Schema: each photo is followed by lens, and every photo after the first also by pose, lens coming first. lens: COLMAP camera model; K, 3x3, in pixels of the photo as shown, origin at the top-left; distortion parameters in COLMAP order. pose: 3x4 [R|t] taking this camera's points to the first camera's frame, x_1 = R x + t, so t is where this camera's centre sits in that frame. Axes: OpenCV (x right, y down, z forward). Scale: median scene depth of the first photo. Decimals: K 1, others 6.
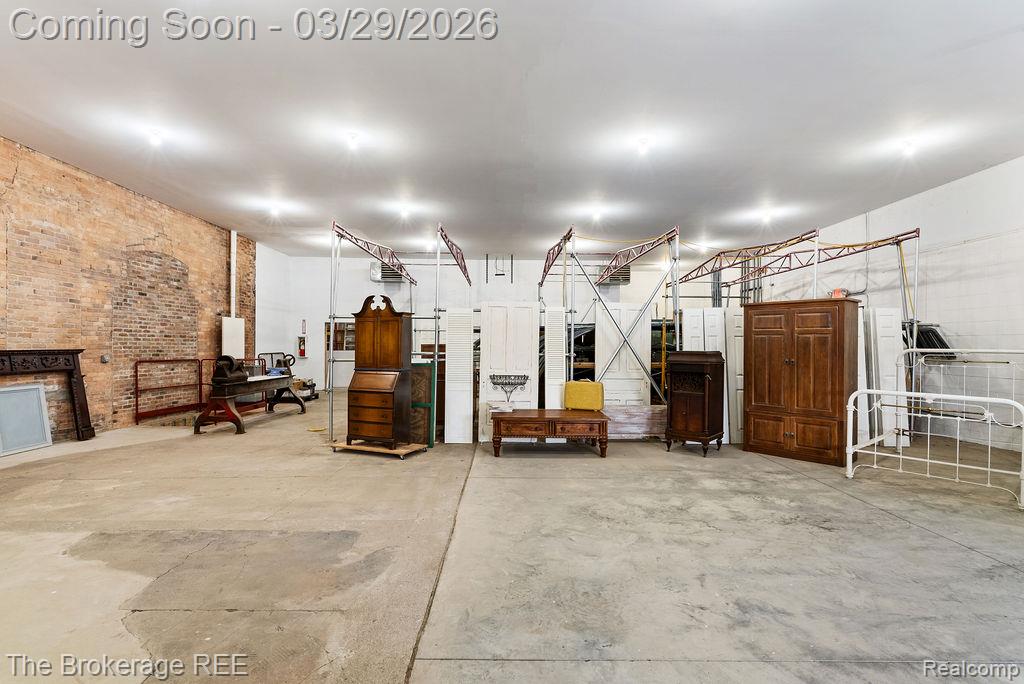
lens RADIAL K [[488.9, 0, 513.2], [0, 488.9, 346.3], [0, 0, 1]] dist [0.001311, -0.000281]
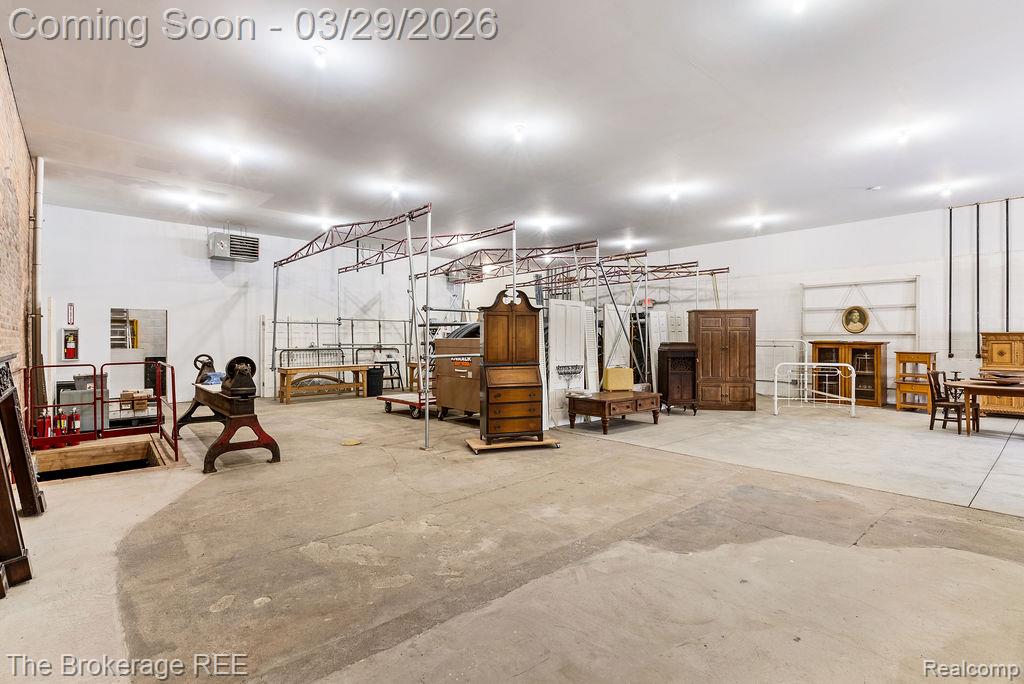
lens RADIAL K [[488.9, 0, 517.1], [0, 488.9, 340.6], [0, 0, 1]] dist [0.001311, -0.000281]
pose [[0.756798, -0.009243, 0.653583, -0.861573], [0.007726, 0.999957, 0.005196, -0.005994], [-0.653603, 0.001117, 0.756837, 0.225327]]
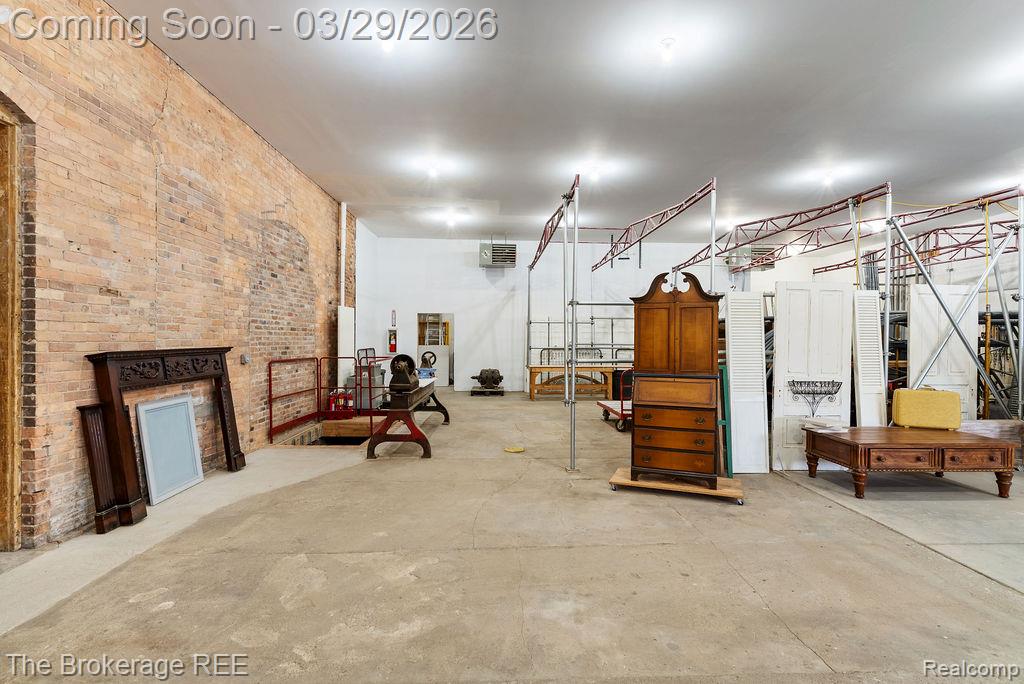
lens RADIAL K [[488.9, 0, 512.9], [0, 488.9, 339.6], [0, 0, 1]] dist [0.001311, -0.000281]
pose [[0.999821, -0.000711, 0.018887, -0.495665], [0.000691, 0.999999, 0.001078, -0.005775], [-0.018888, -0.001065, 0.999821, 0.267320]]
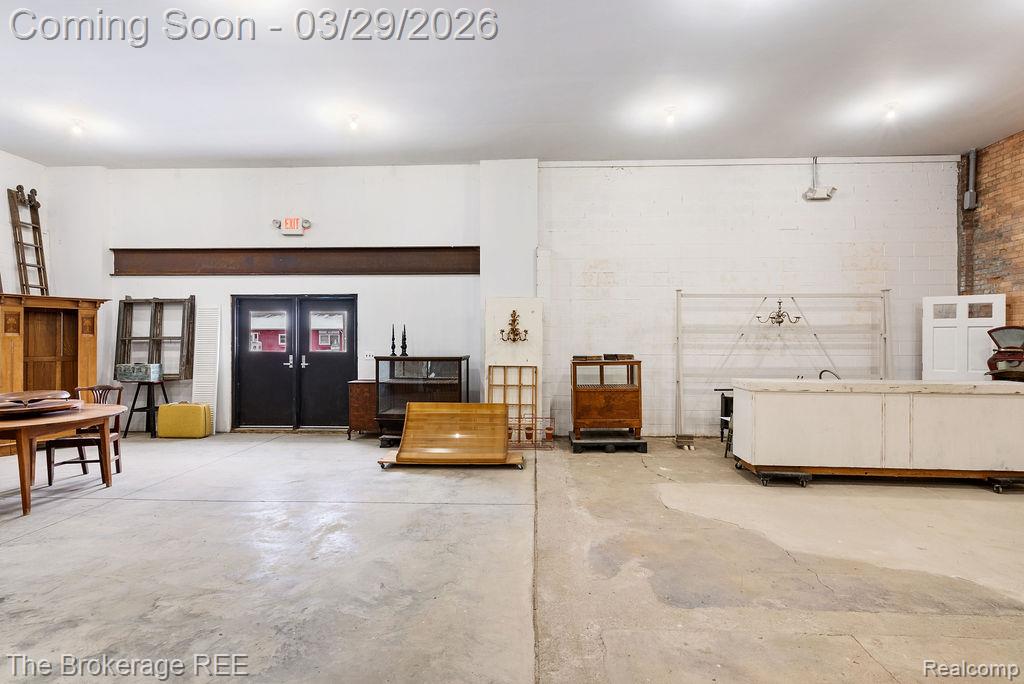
lens RADIAL K [[488.9, 0, 511.9], [0, 488.9, 338.7], [0, 0, 1]] dist [0.001311, -0.000281]
pose [[-0.997840, -0.009708, 0.064968, -0.072211], [-0.009619, 0.999952, 0.001680, -0.003920], [-0.064981, 0.001051, -0.997886, 0.924140]]
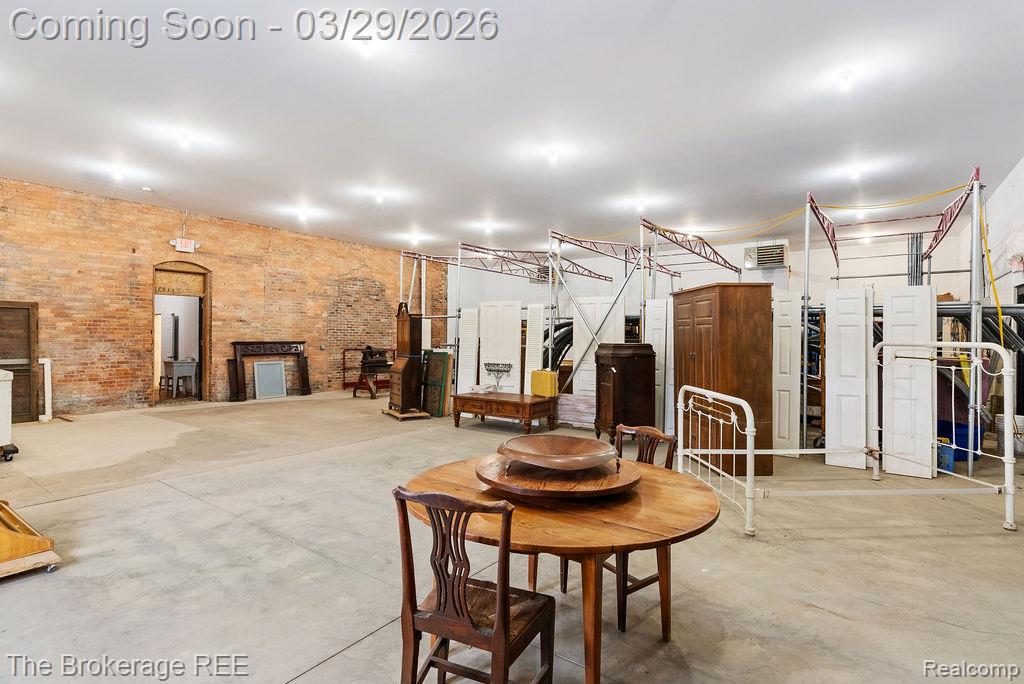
lens RADIAL K [[504.6, 0, 510.0], [0, 504.6, 332.3], [0, 0, 1]] dist [0.005760, 0.000503]
pose [[0.798347, -0.009051, -0.602130, 0.769304], [-0.001441, 0.999855, -0.016940, 0.004231], [0.602196, 0.014392, 0.798218, 0.042390]]
